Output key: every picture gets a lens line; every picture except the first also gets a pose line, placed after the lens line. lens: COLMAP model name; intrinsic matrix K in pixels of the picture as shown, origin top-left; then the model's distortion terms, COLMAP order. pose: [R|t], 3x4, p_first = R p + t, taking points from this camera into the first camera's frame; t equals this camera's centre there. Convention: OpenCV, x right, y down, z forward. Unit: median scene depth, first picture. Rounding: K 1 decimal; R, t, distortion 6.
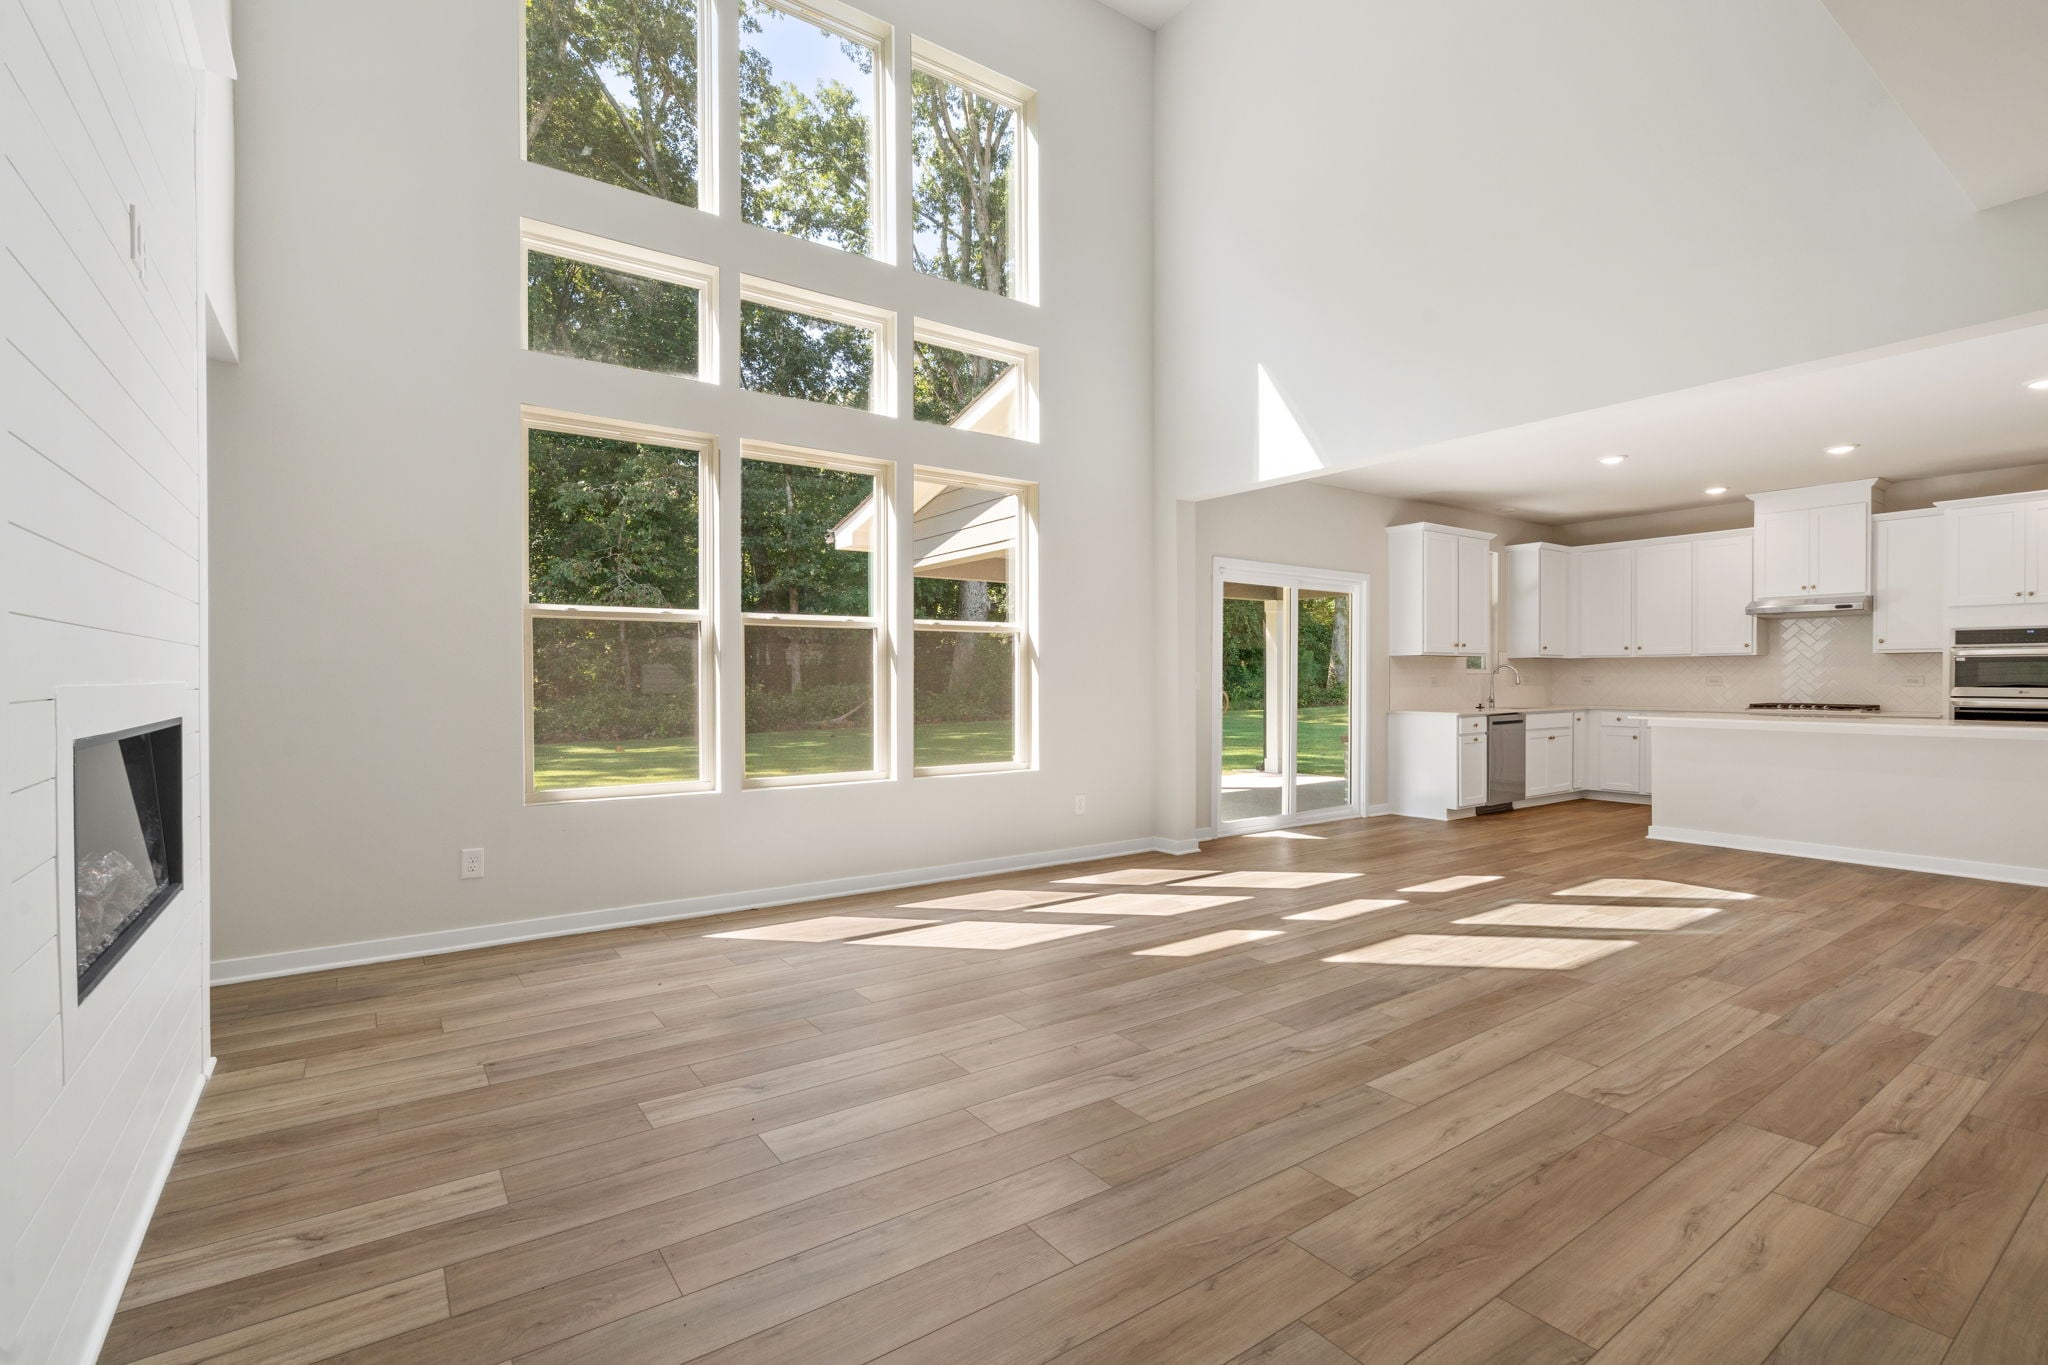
lens RADIAL K [[930.6, 0, 1017.7], [0, 930.6, 677.2], [0, 0, 1]] dist [-0.007993, 0.000702]
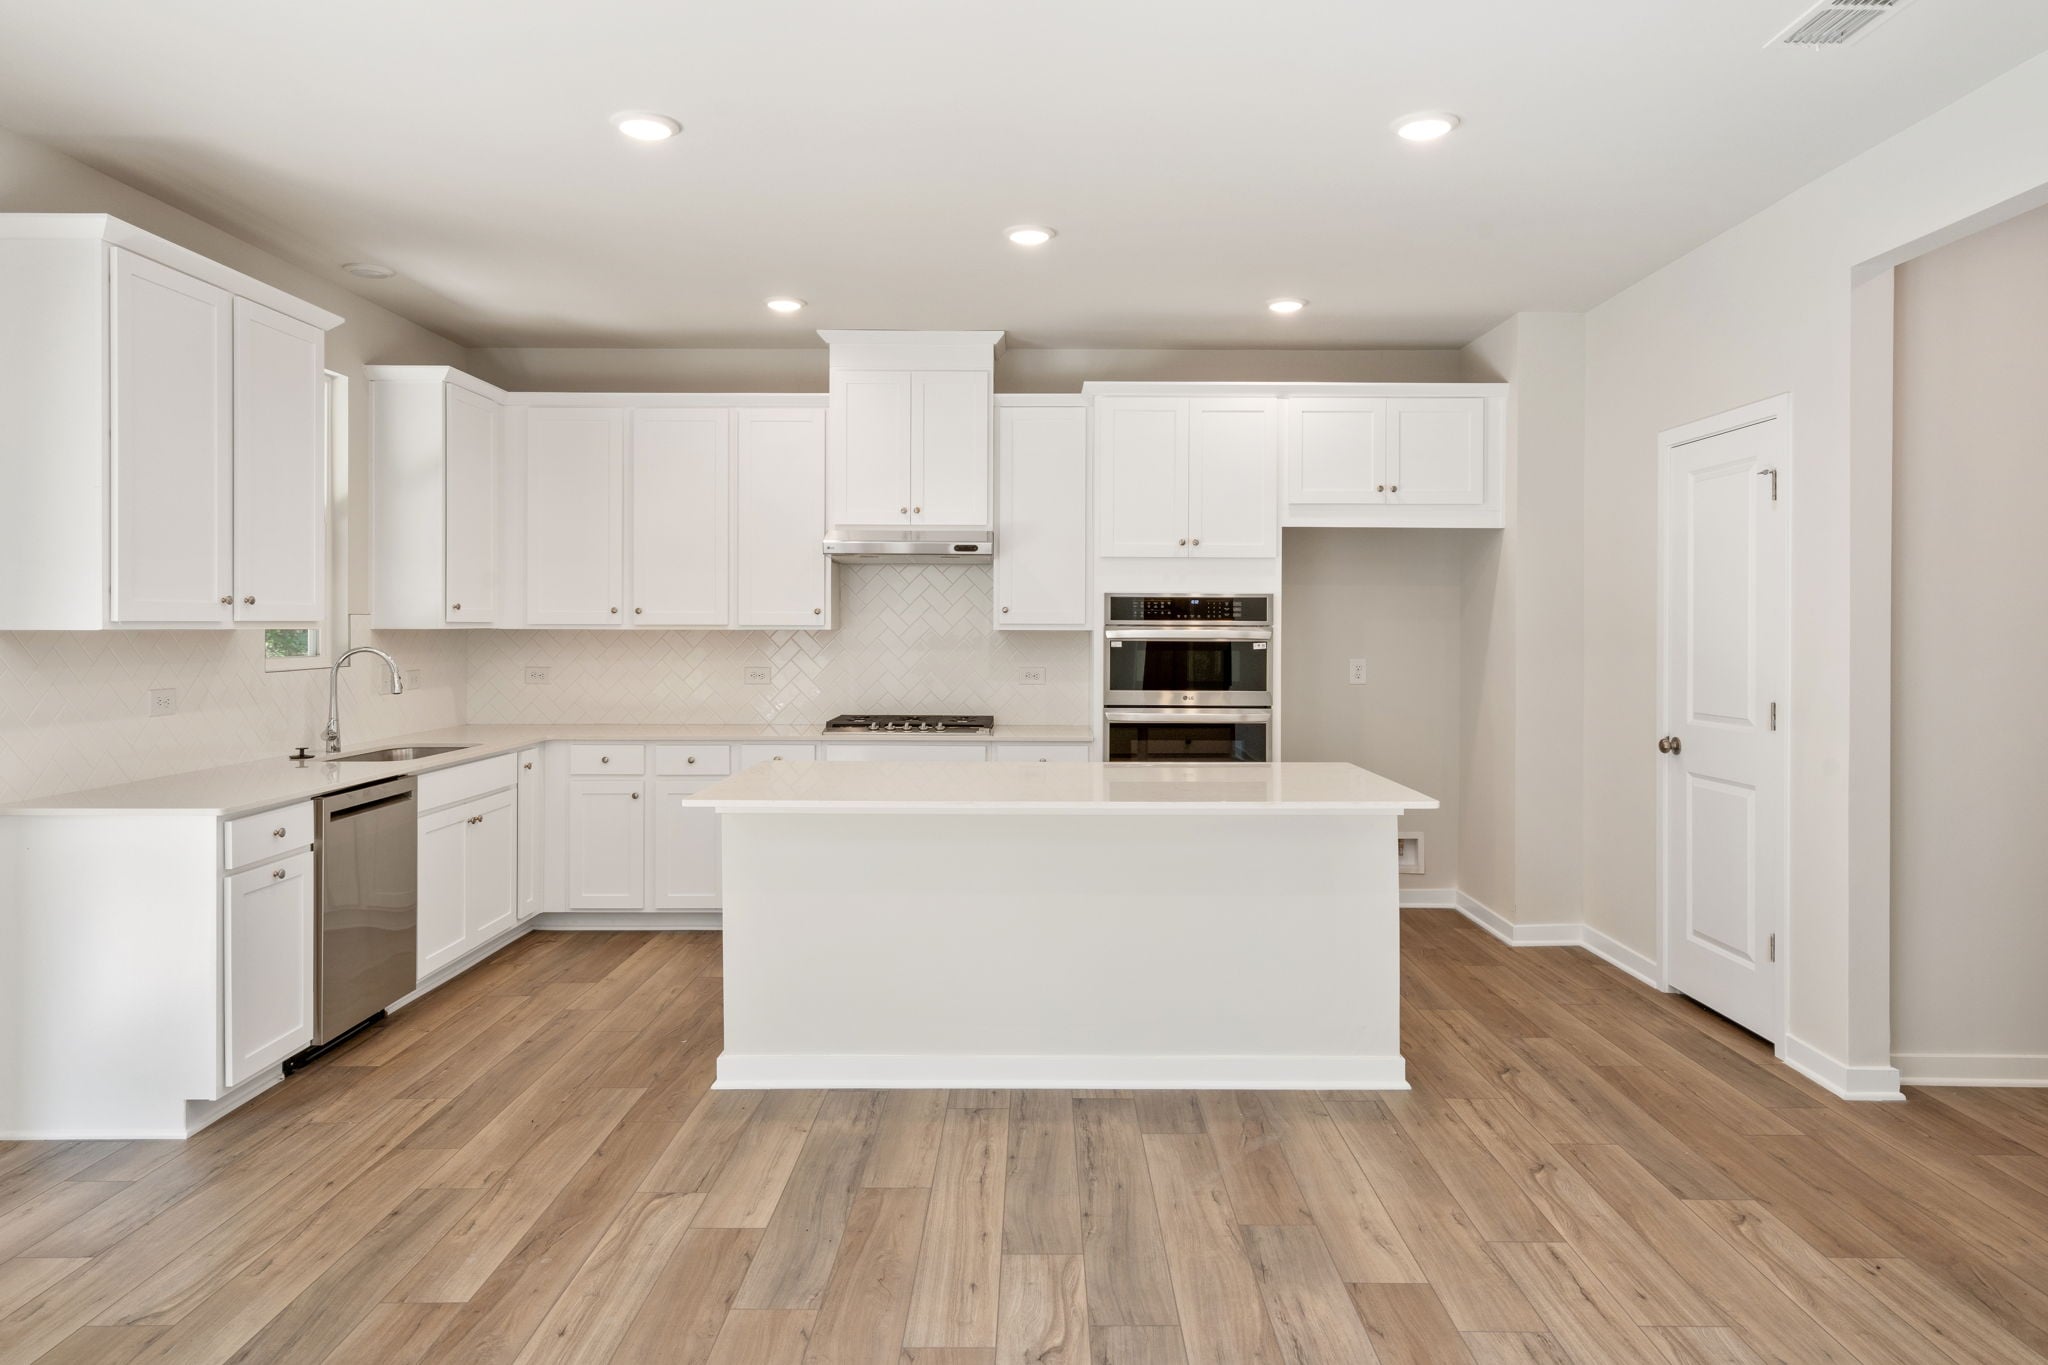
lens RADIAL K [[1273.5, 0, 1029.6], [0, 1273.5, 641.6], [0, 0, 1]] dist [0.006383, -0.003184]
pose [[0.573029, -0.006895, 0.819506, 0.254904], [-0.003496, 0.999935, 0.010858, -0.025806], [-0.819527, -0.009087, 0.572968, 0.481388]]
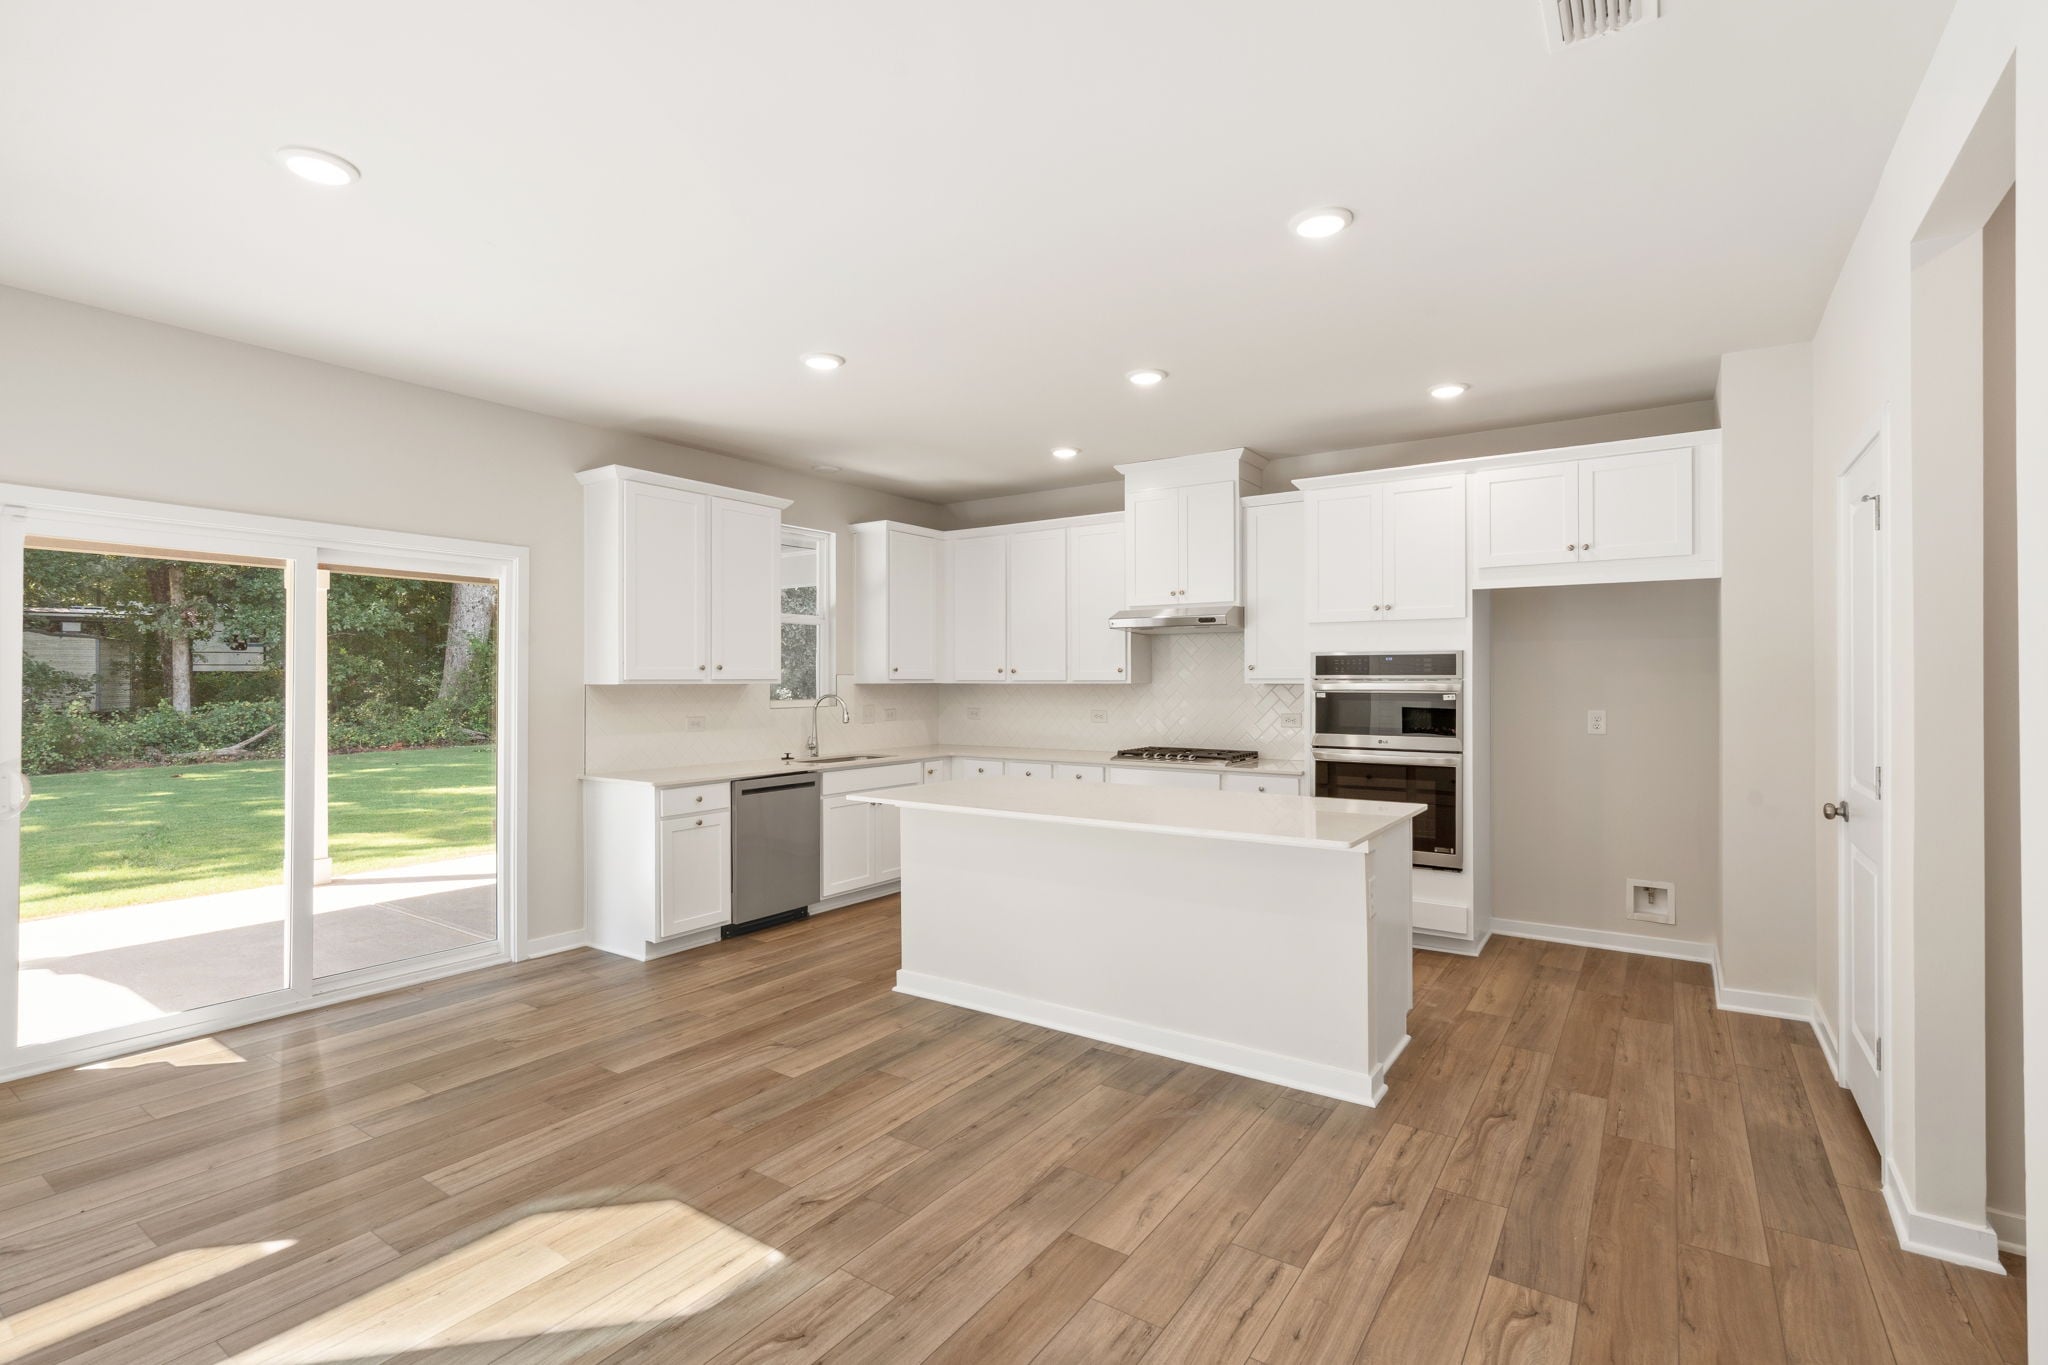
lens RADIAL K [[930.6, 0, 1038.2], [0, 930.6, 683.5], [0, 0, 1]] dist [-0.007993, 0.000702]
pose [[0.932427, -0.000750, 0.361358, 0.465639], [-0.000151, 0.999997, 0.002465, -0.026036], [-0.361359, -0.002353, 0.932424, 0.335165]]
